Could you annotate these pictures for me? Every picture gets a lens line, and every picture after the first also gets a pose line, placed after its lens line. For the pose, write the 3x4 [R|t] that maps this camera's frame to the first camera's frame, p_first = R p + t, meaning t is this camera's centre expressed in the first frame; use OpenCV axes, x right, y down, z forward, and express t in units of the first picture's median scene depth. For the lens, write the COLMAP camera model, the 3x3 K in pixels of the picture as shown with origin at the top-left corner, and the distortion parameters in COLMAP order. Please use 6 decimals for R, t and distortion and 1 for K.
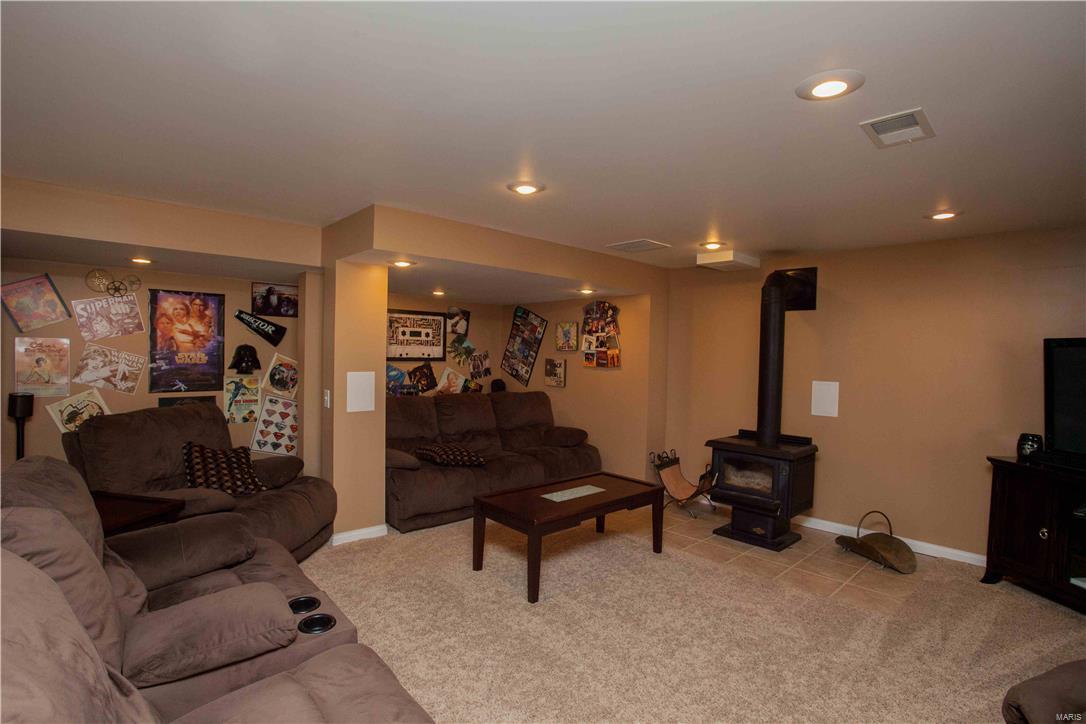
lens RADIAL K [[528.2, 0, 540.7], [0, 528.2, 365.4], [0, 0, 1]] dist [-0.068711, 0.028229]
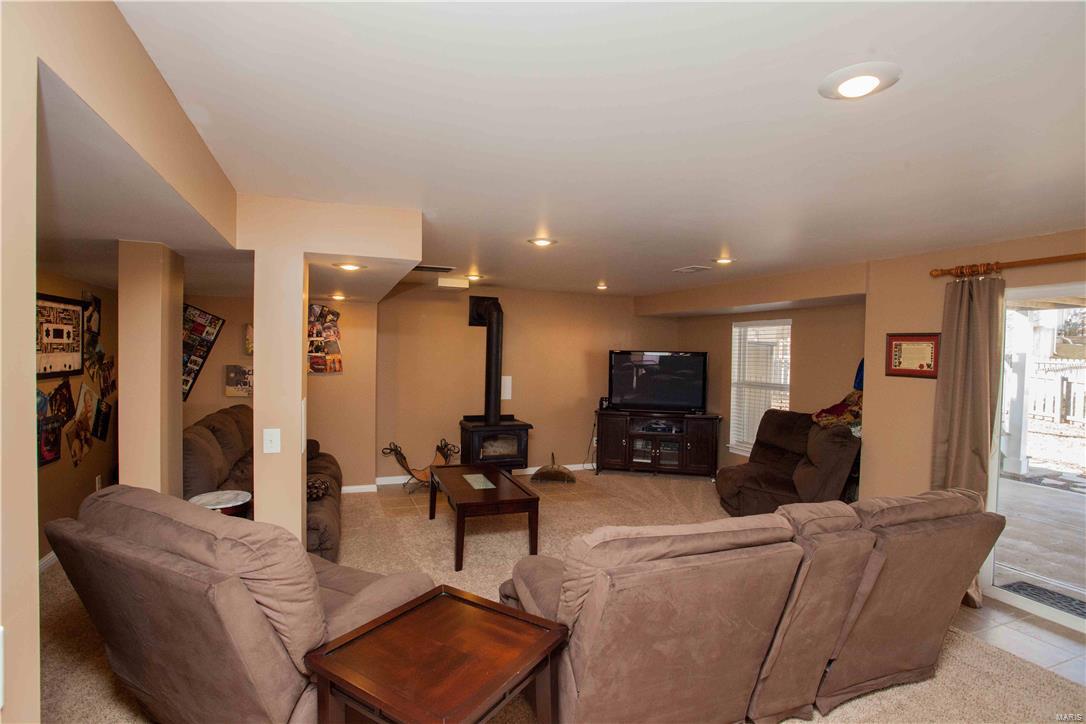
lens RADIAL K [[528.2, 0, 535.1], [0, 528.2, 356.5], [0, 0, 1]] dist [-0.068711, 0.028229]
pose [[0.374053, -0.022918, 0.927124, -0.591430], [0.012075, 0.999730, 0.019841, -0.038565], [-0.927329, 0.003773, 0.374228, 0.255672]]
